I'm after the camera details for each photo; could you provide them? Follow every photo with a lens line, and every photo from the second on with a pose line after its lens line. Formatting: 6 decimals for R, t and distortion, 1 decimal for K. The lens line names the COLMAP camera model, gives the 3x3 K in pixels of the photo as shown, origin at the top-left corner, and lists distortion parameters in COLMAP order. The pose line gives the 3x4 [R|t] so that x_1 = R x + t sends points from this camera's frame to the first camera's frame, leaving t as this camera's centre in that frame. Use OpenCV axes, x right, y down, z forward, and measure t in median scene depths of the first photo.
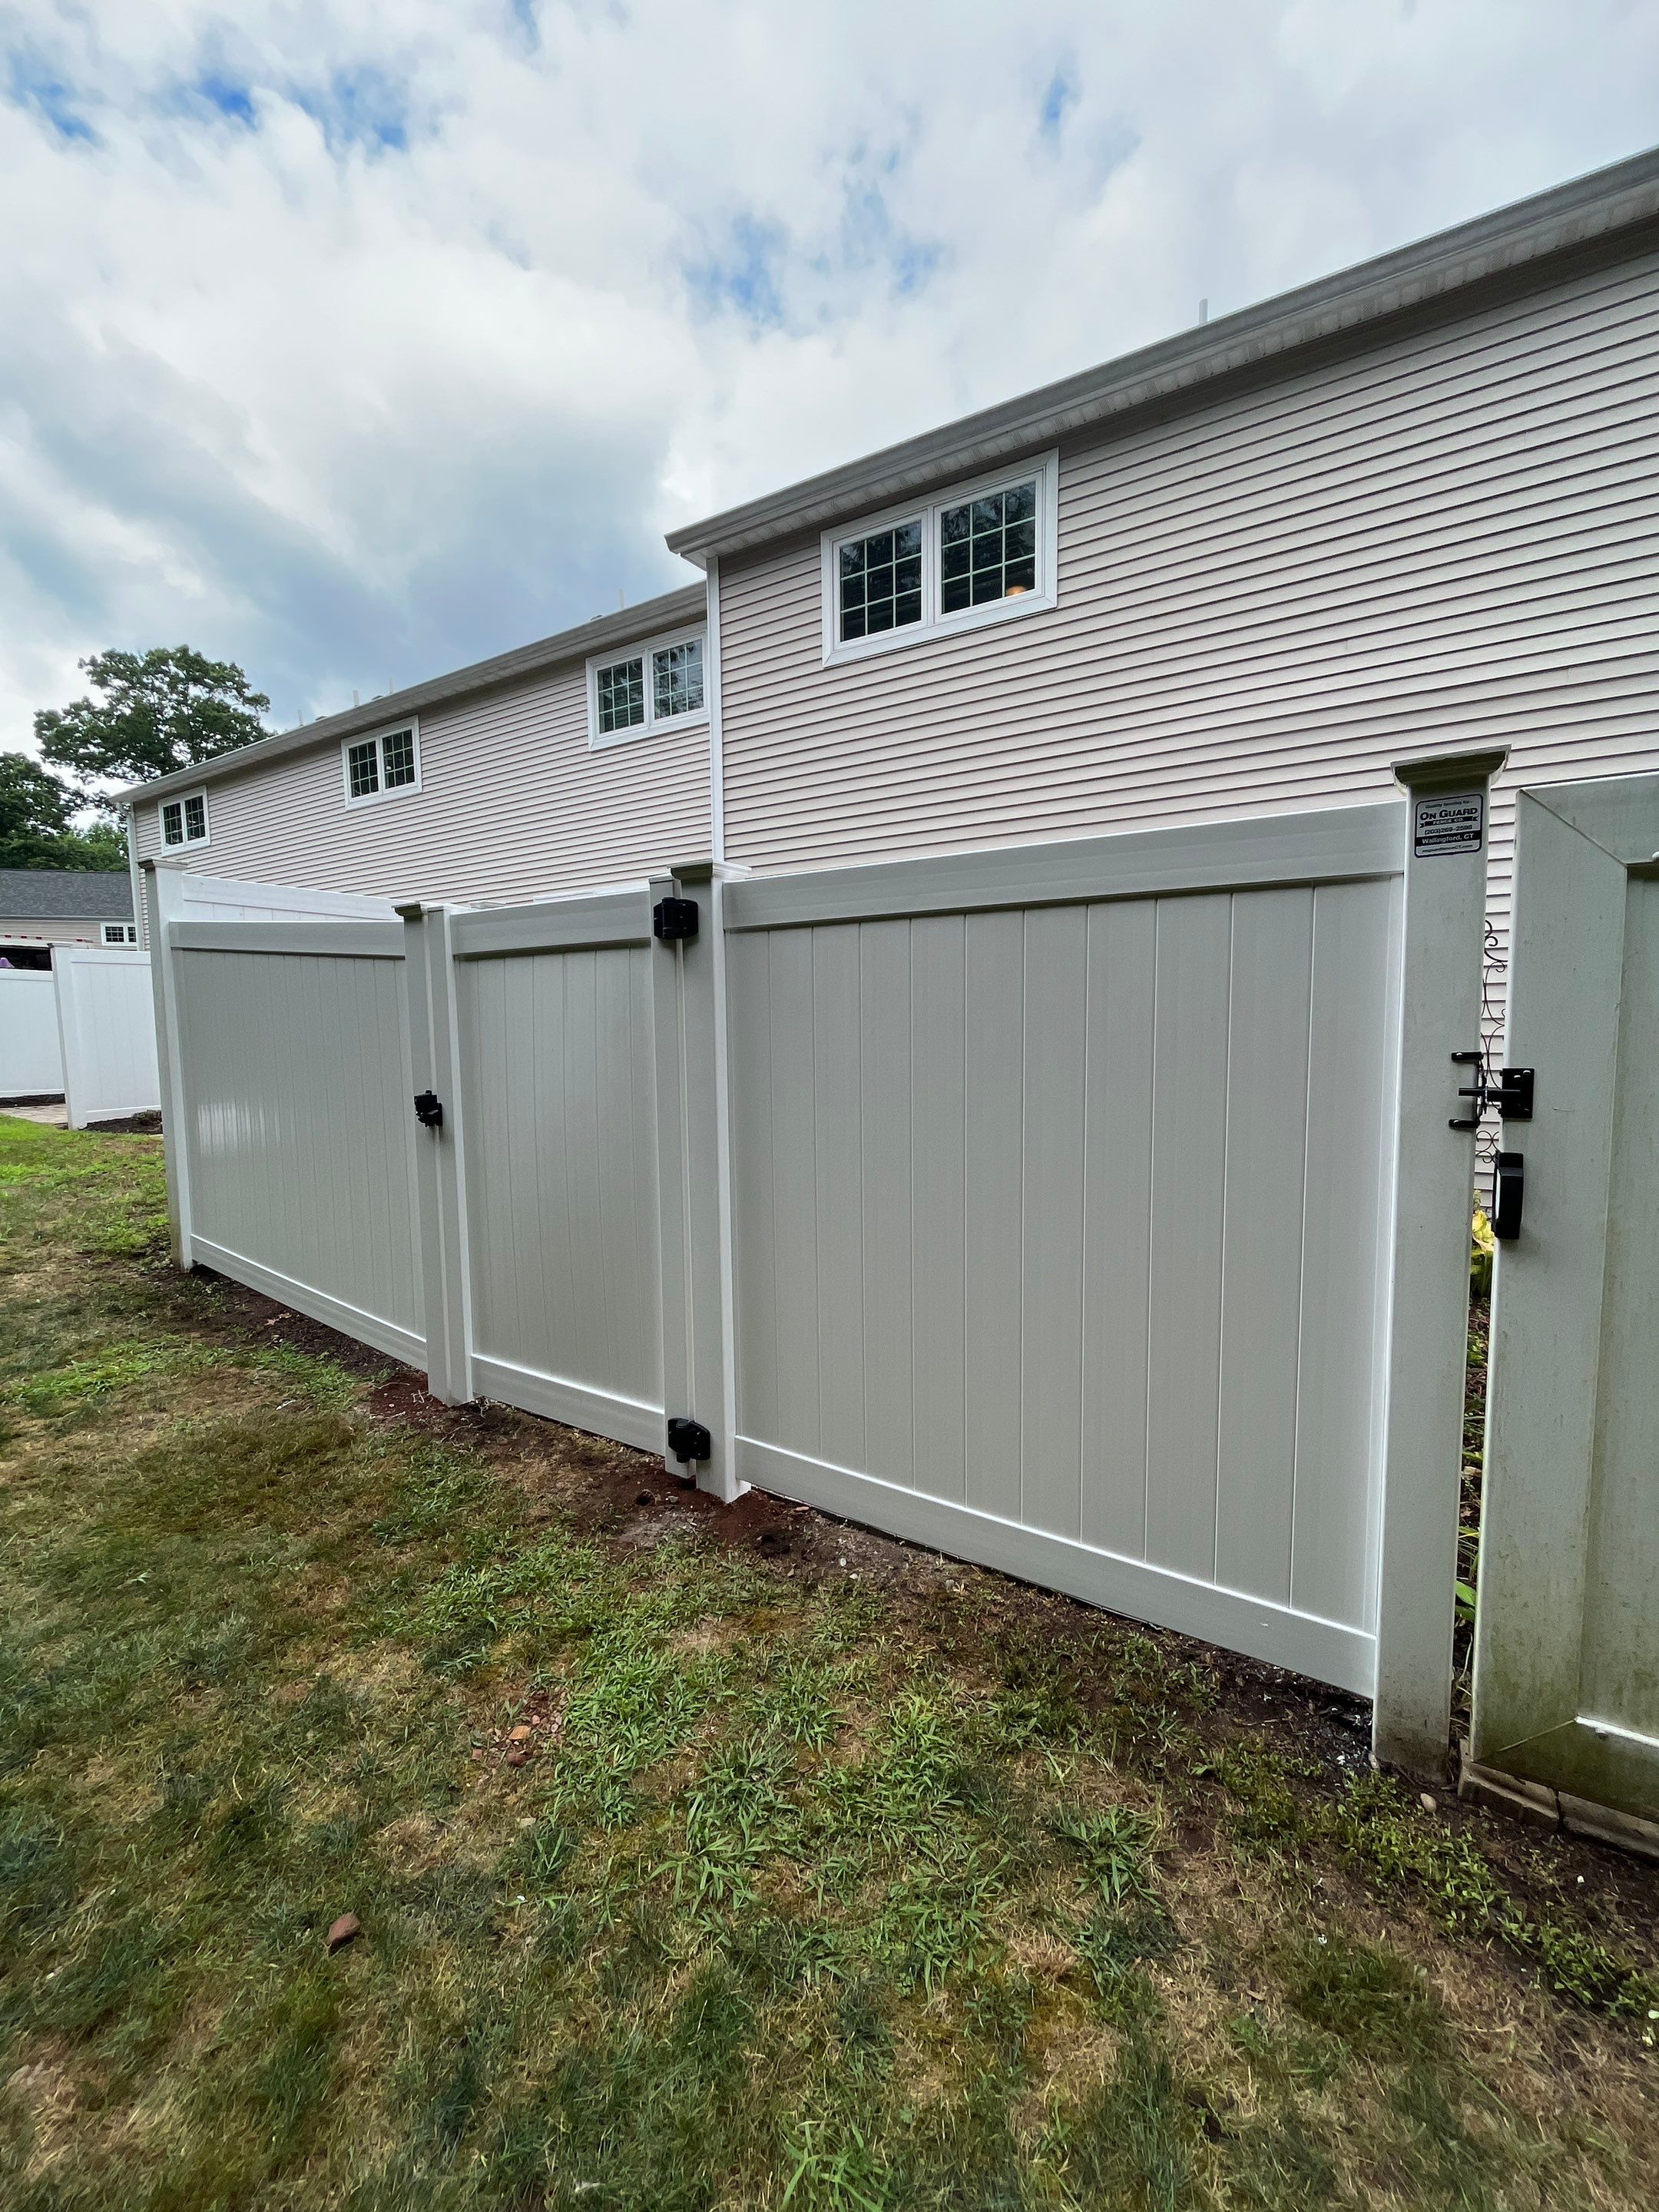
lens RADIAL K [[893.7, 0, 829.5], [0, 893.7, 1106.0], [0, 0, 1]] dist [-0.002705, 0.000149]
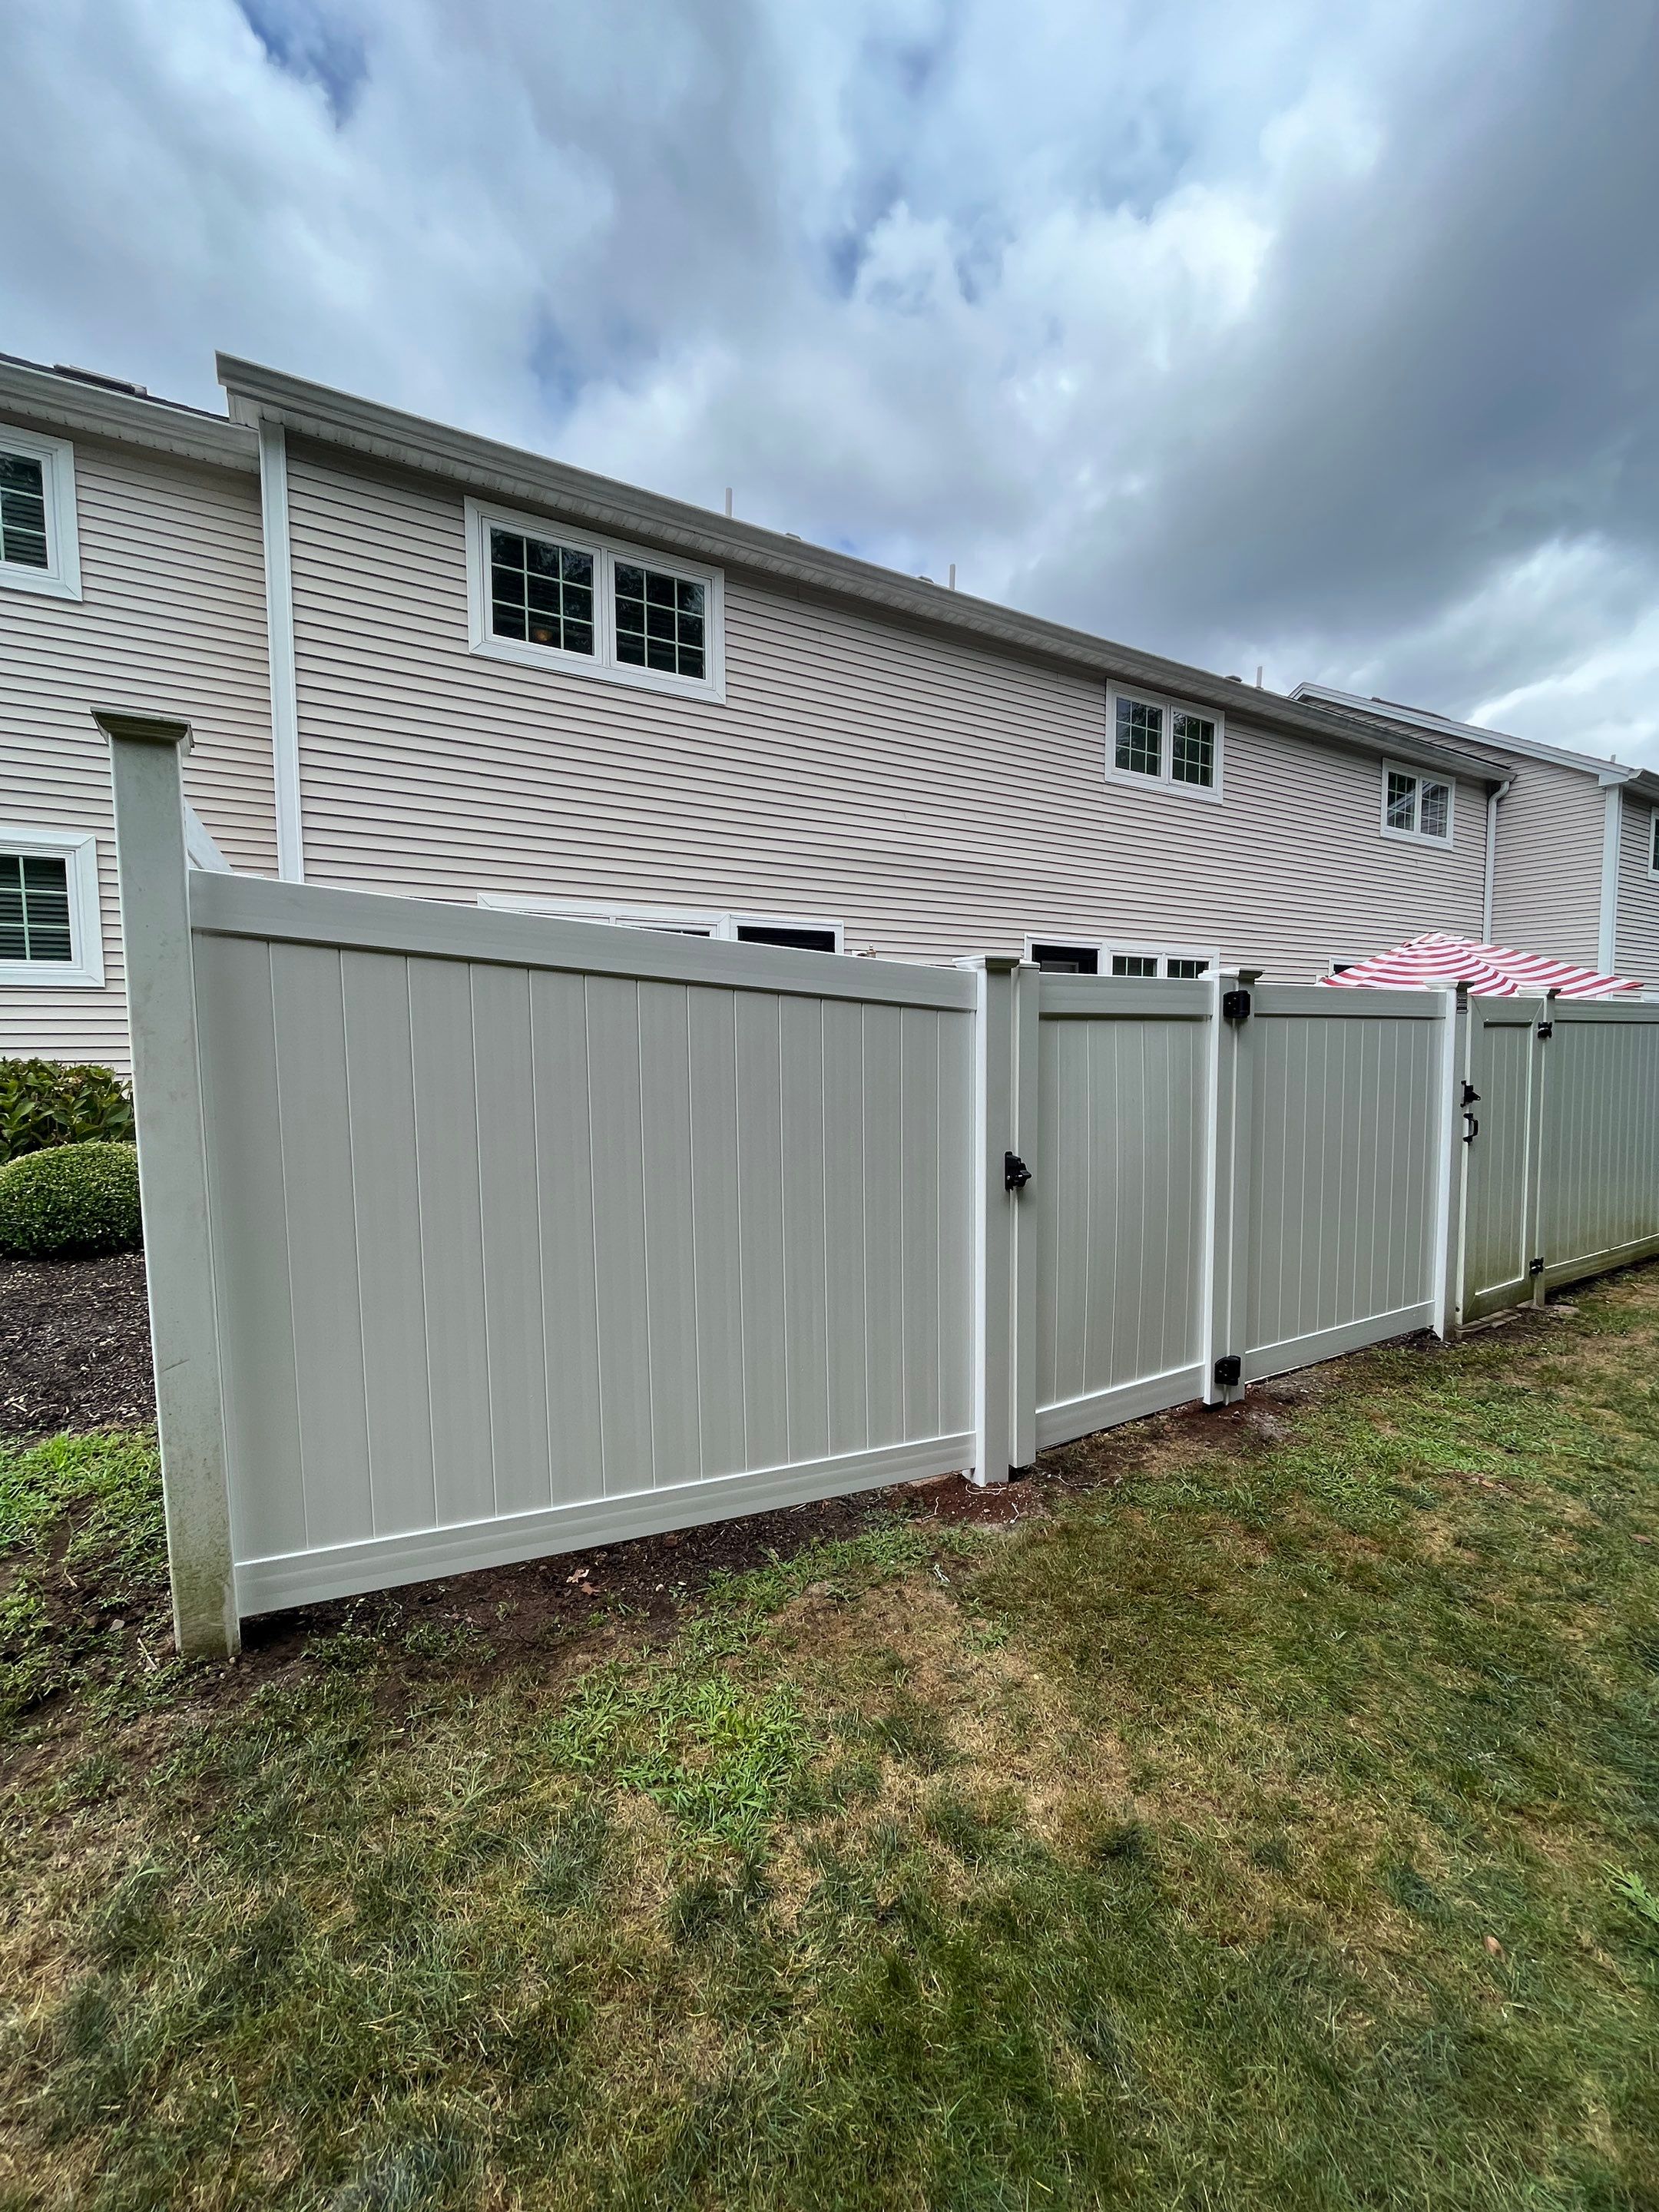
lens RADIAL K [[888.6, 0, 829.5], [0, 888.6, 1106.0], [0, 0, 1]] dist [-0.002016, 0.000157]
pose [[0.455763, -0.056377, 0.888314, -1.004495], [0.084910, 0.996195, 0.019659, -0.074151], [-0.886042, 0.066467, 0.458816, 0.533662]]
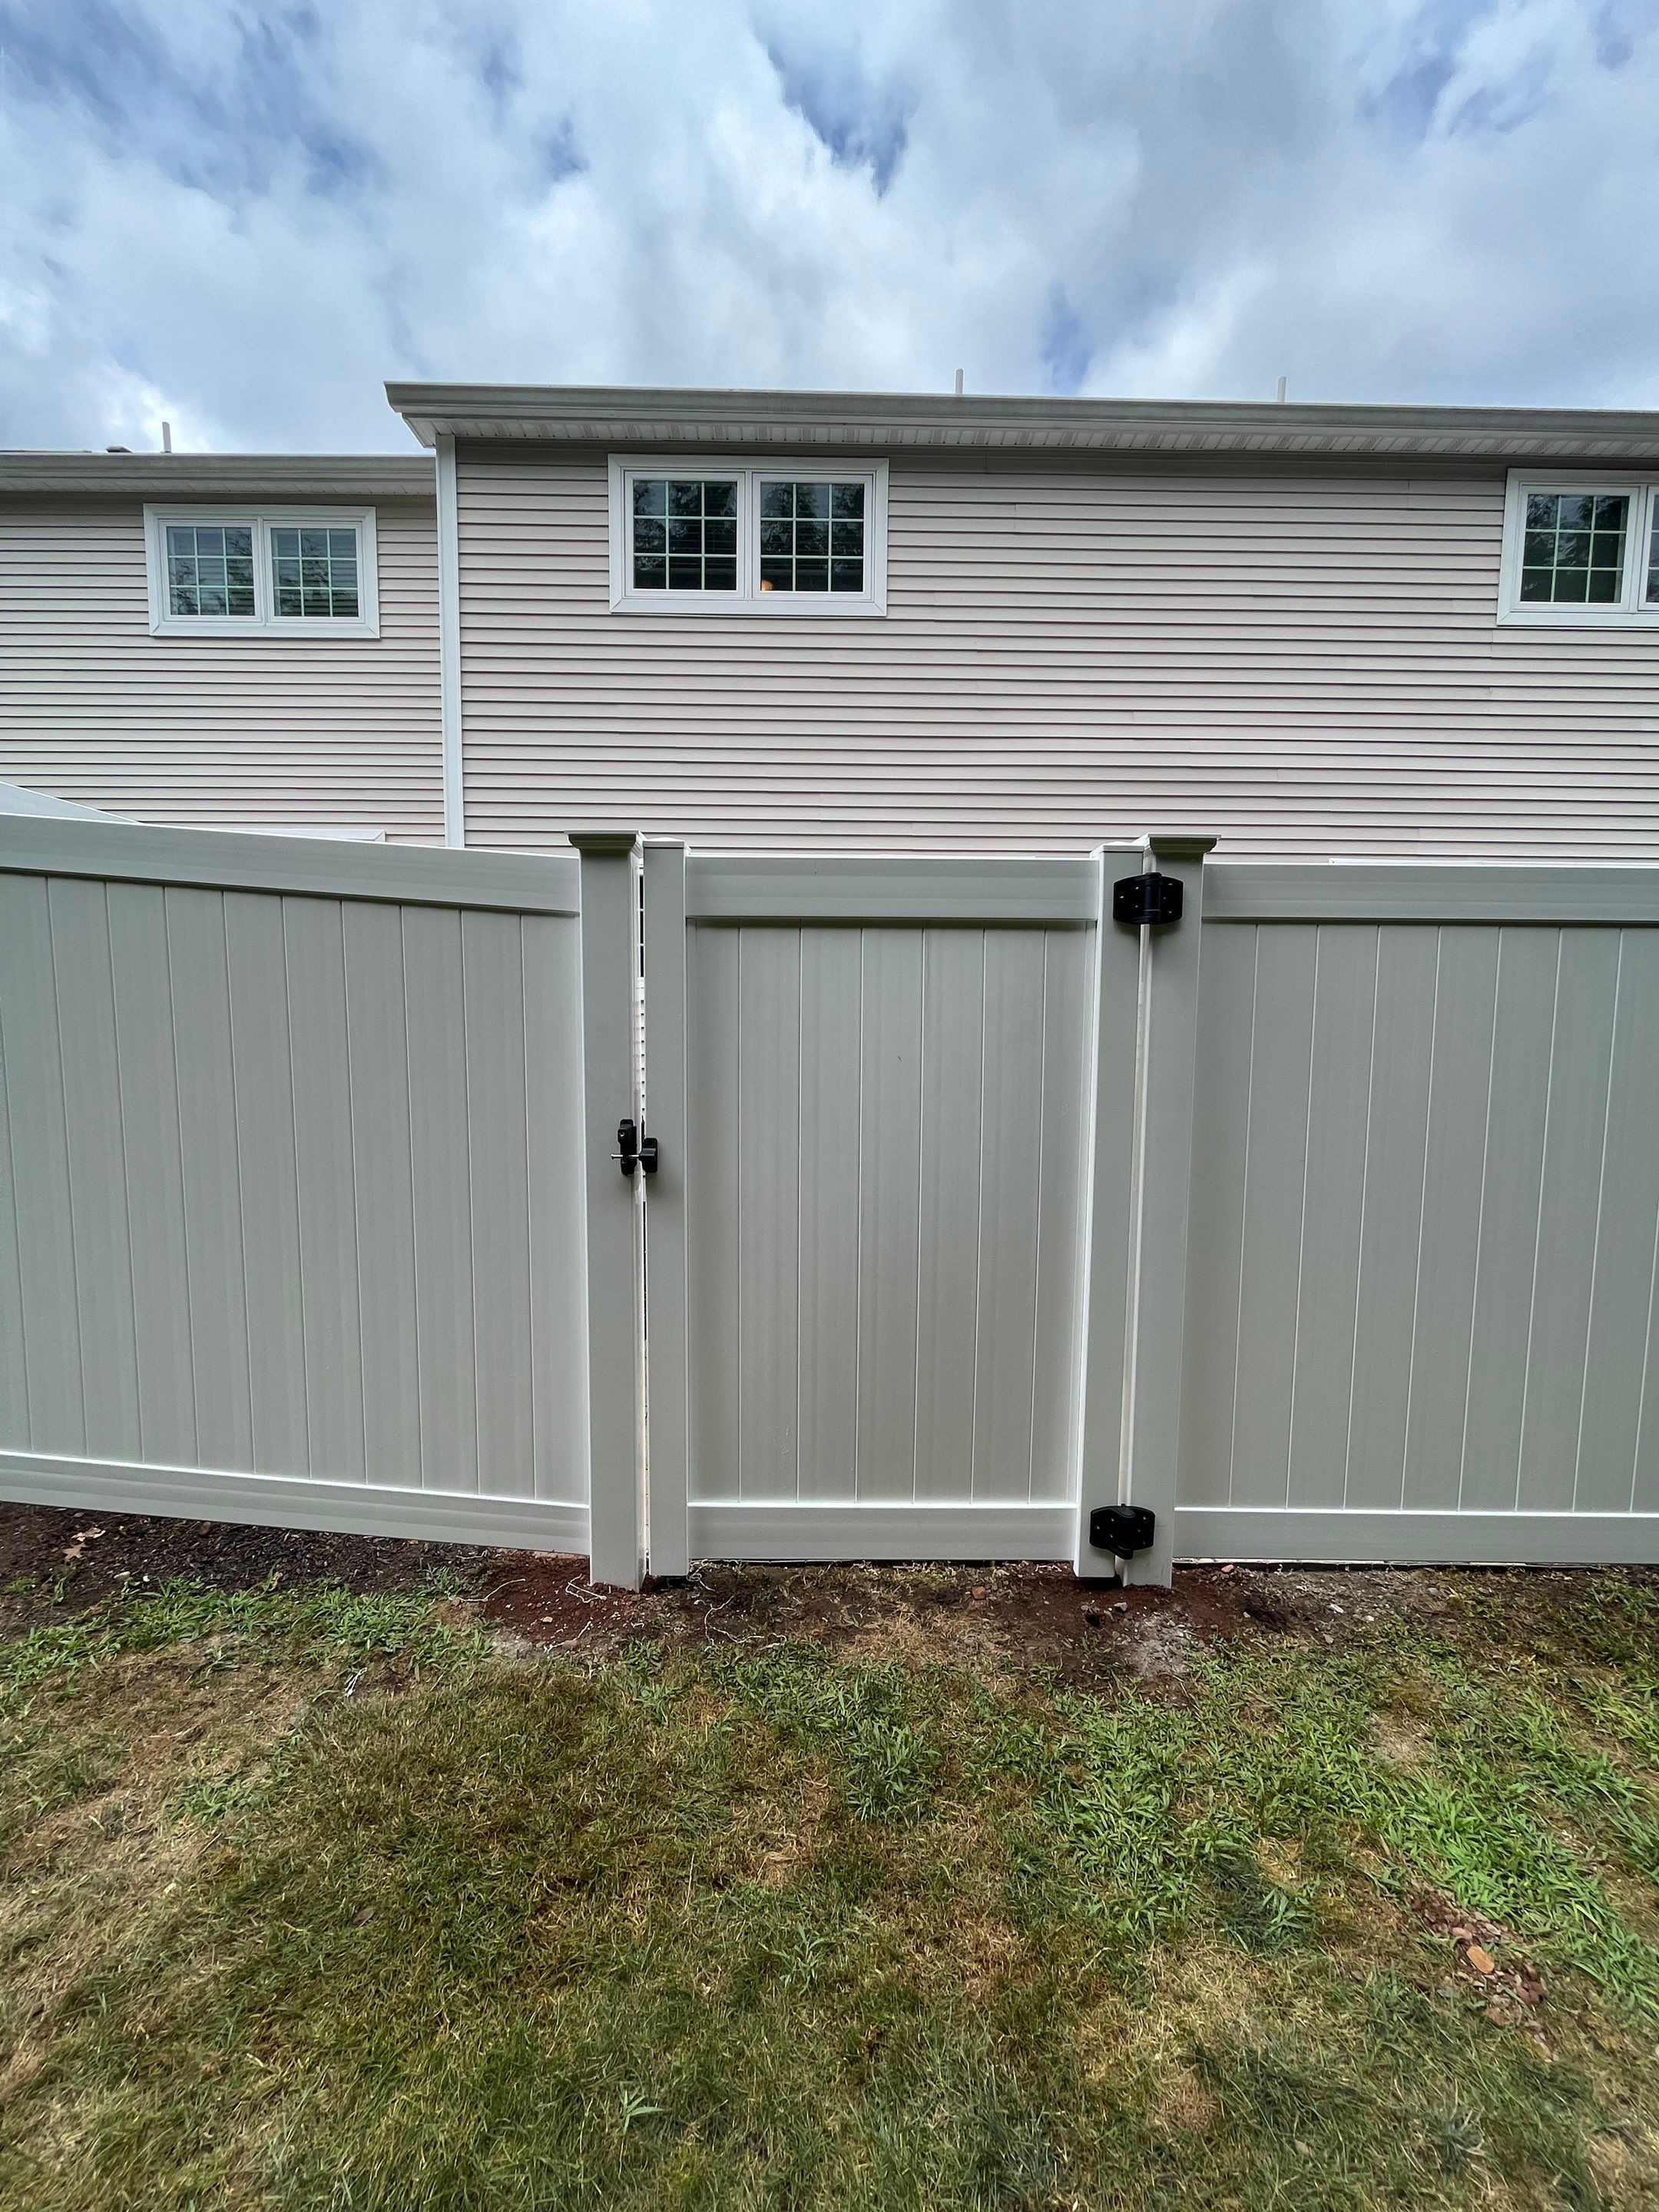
lens RADIAL K [[889.0, 0, 829.5], [0, 889.0, 1106.0], [0, 0, 1]] dist [-0.002814, -0.000087]
pose [[0.839748, -0.030492, 0.542119, -0.494131], [0.032018, 0.999465, 0.006621, -0.020012], [-0.542031, 0.011798, 0.840275, 0.271006]]
